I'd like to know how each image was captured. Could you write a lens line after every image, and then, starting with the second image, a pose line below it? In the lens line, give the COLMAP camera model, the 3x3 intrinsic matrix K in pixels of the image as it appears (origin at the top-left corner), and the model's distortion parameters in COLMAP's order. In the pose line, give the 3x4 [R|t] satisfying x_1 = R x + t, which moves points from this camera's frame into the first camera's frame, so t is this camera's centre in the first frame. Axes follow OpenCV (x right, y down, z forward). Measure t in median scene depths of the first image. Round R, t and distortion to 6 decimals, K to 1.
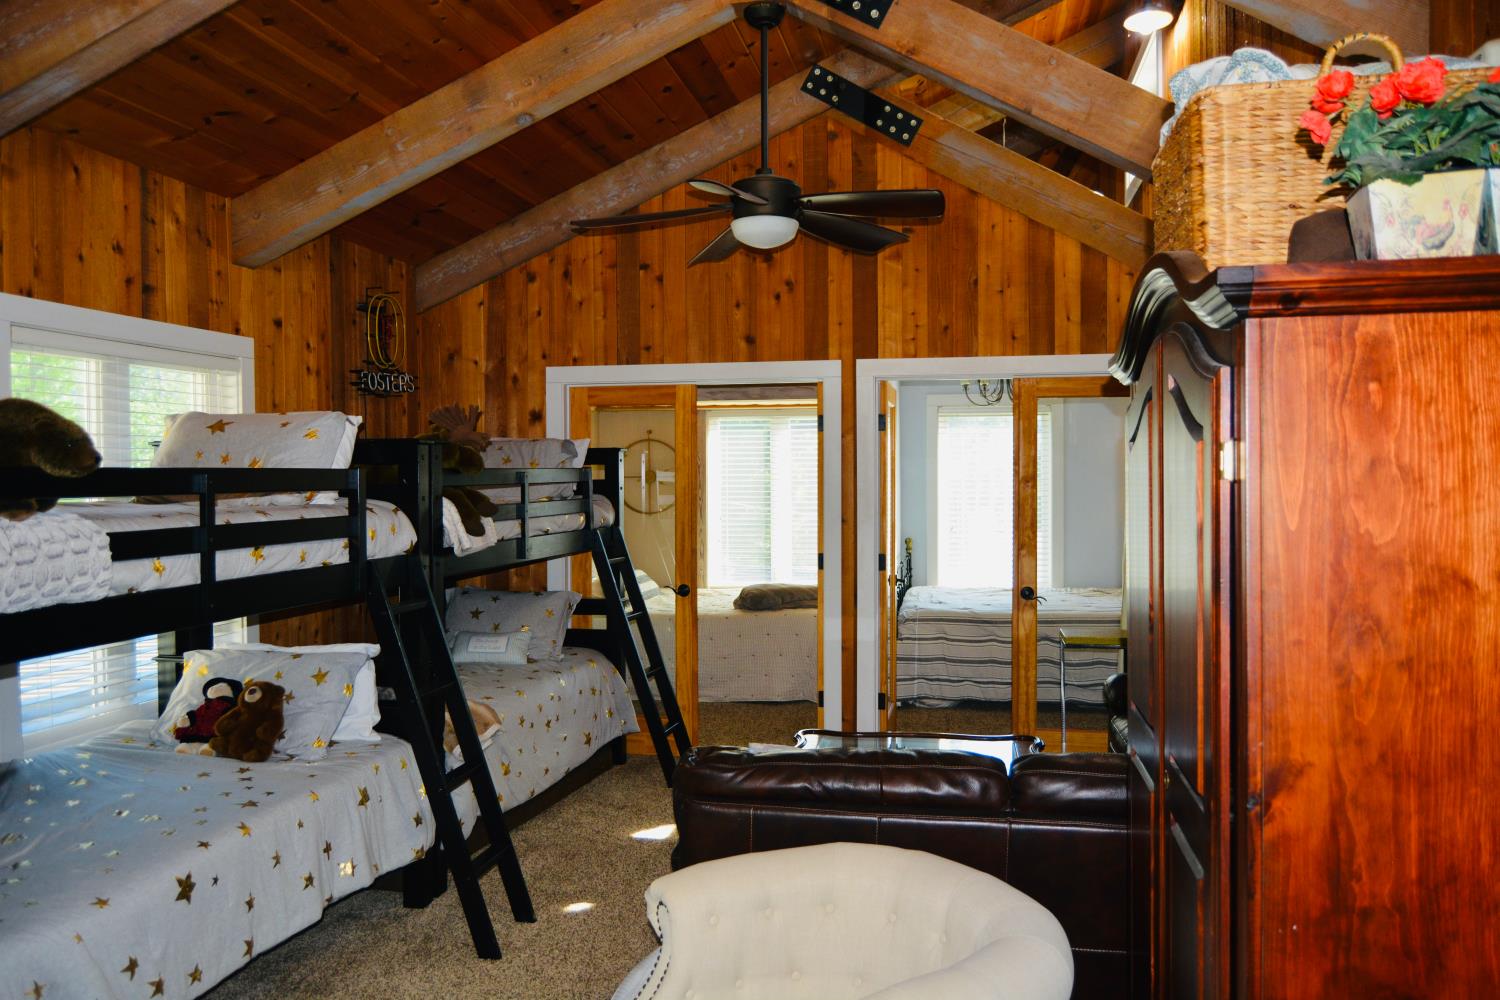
lens RADIAL K [[1168.2, 0, 747.1], [0, 1168.2, 497.9], [0, 0, 1]] dist [-0.023654, 0.019815]
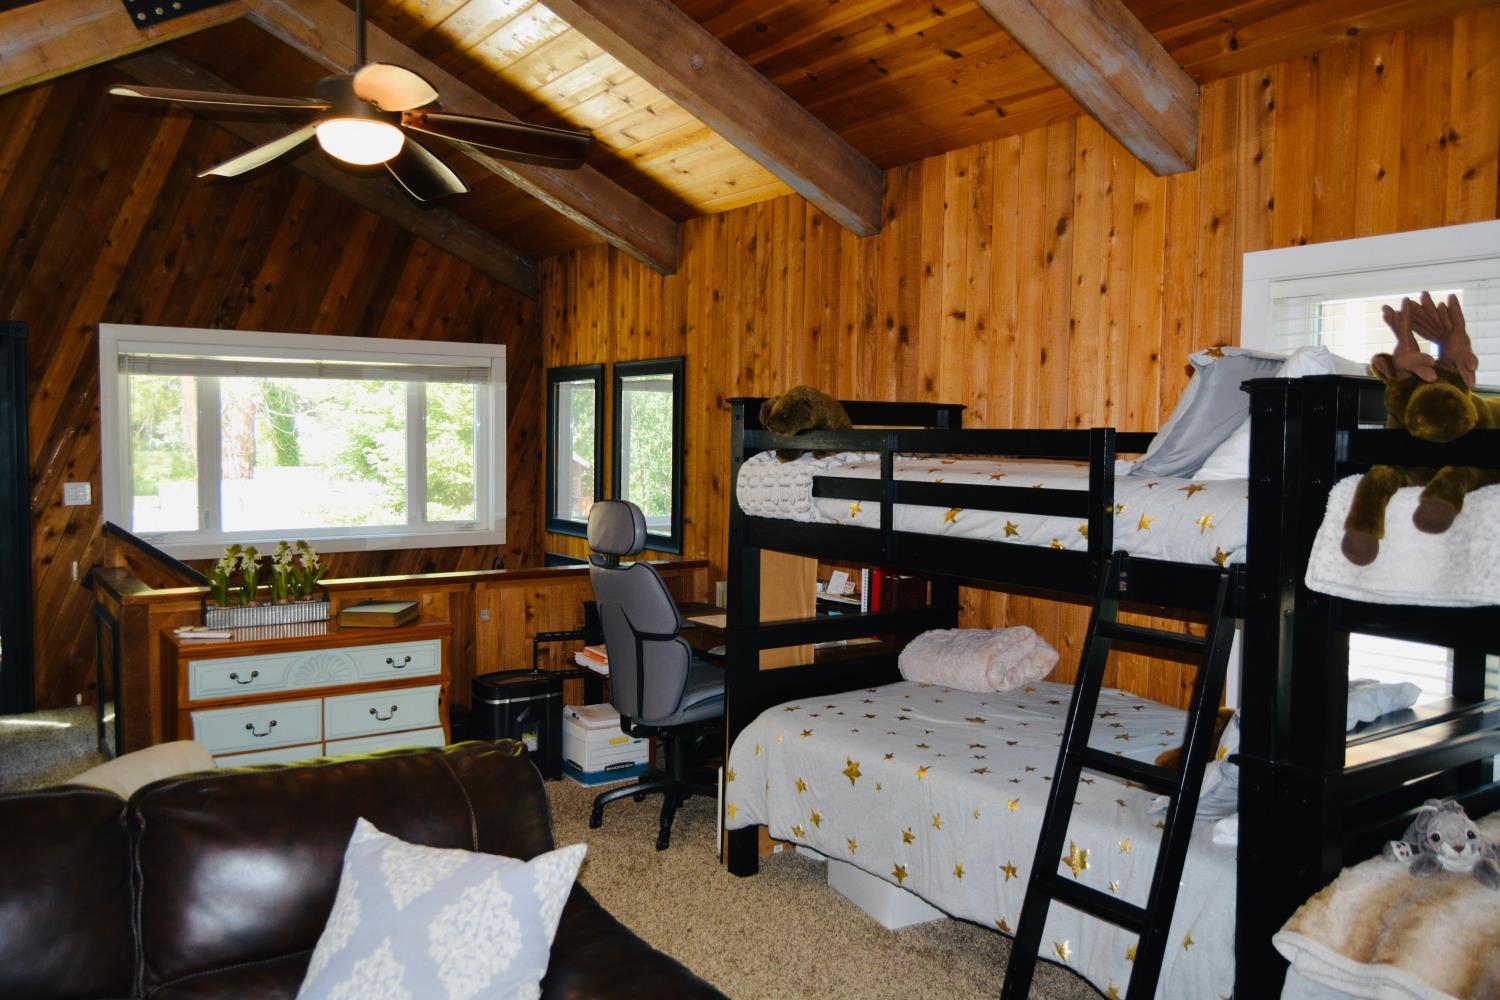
lens RADIAL K [[1168.2, 0, 751.4], [0, 1168.2, 499.8], [0, 0, 1]] dist [-0.023654, 0.019815]
pose [[-0.695307, 0.037947, -0.717710, 0.449626], [-0.022357, 0.996980, 0.074371, -0.038365], [0.718365, 0.067756, -0.692359, 1.693225]]
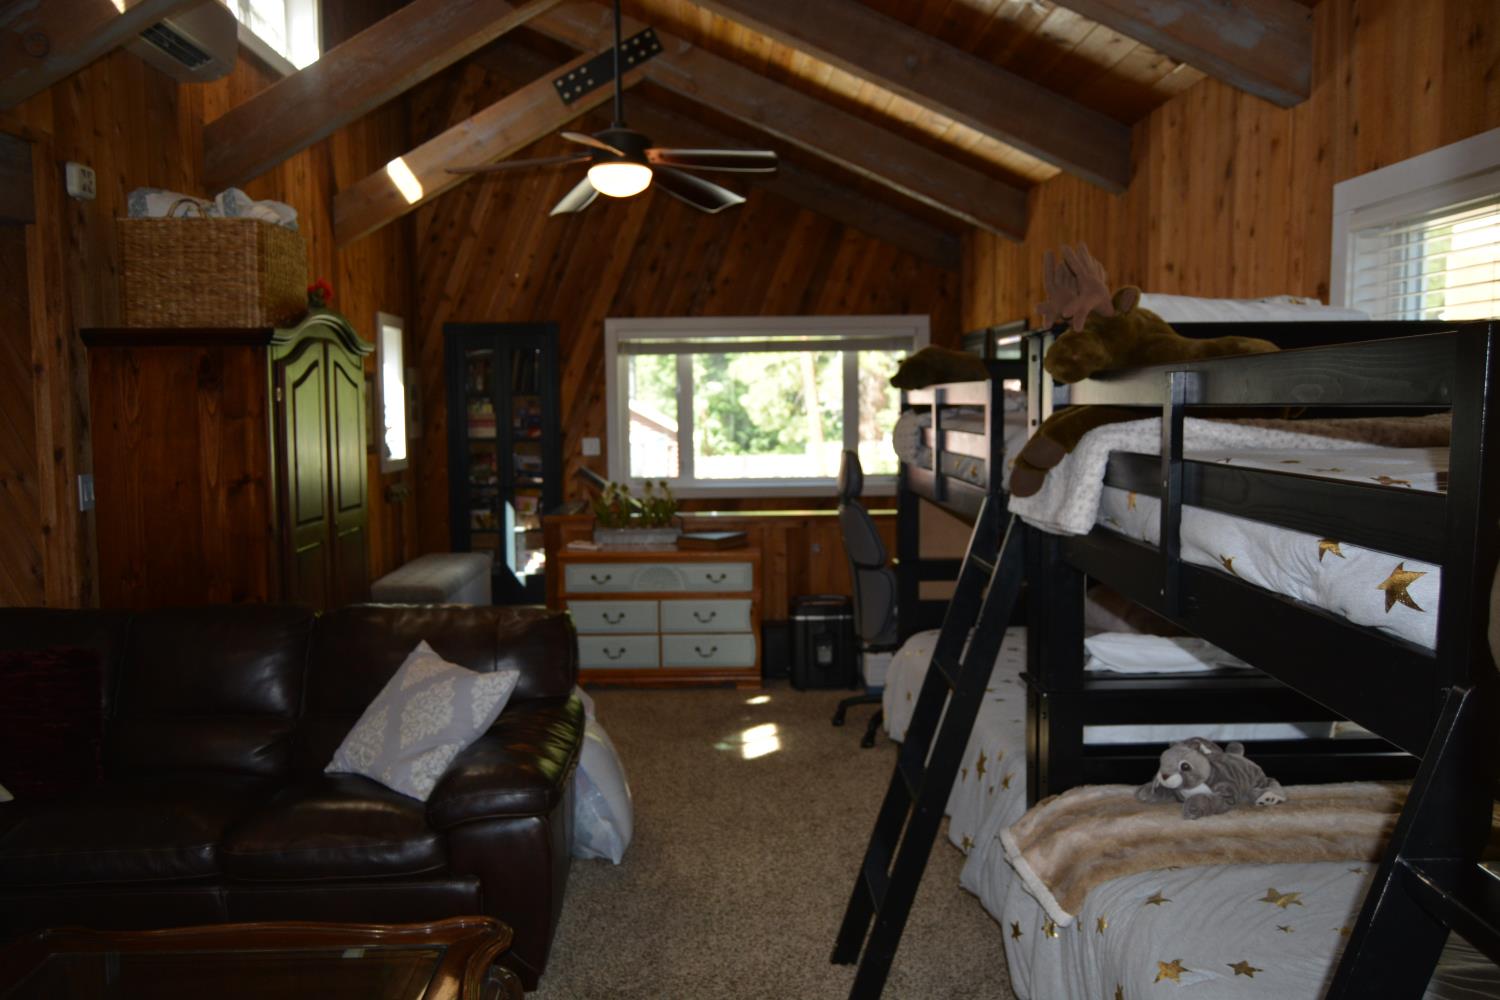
lens RADIAL K [[1168.2, 0, 747.4], [0, 1168.2, 502.6], [0, 0, 1]] dist [-0.023654, 0.019815]
pose [[-0.978328, 0.034556, -0.204159, 0.013655], [0.011982, 0.993771, 0.110791, -0.040832], [0.206716, 0.105944, -0.972648, 2.214590]]
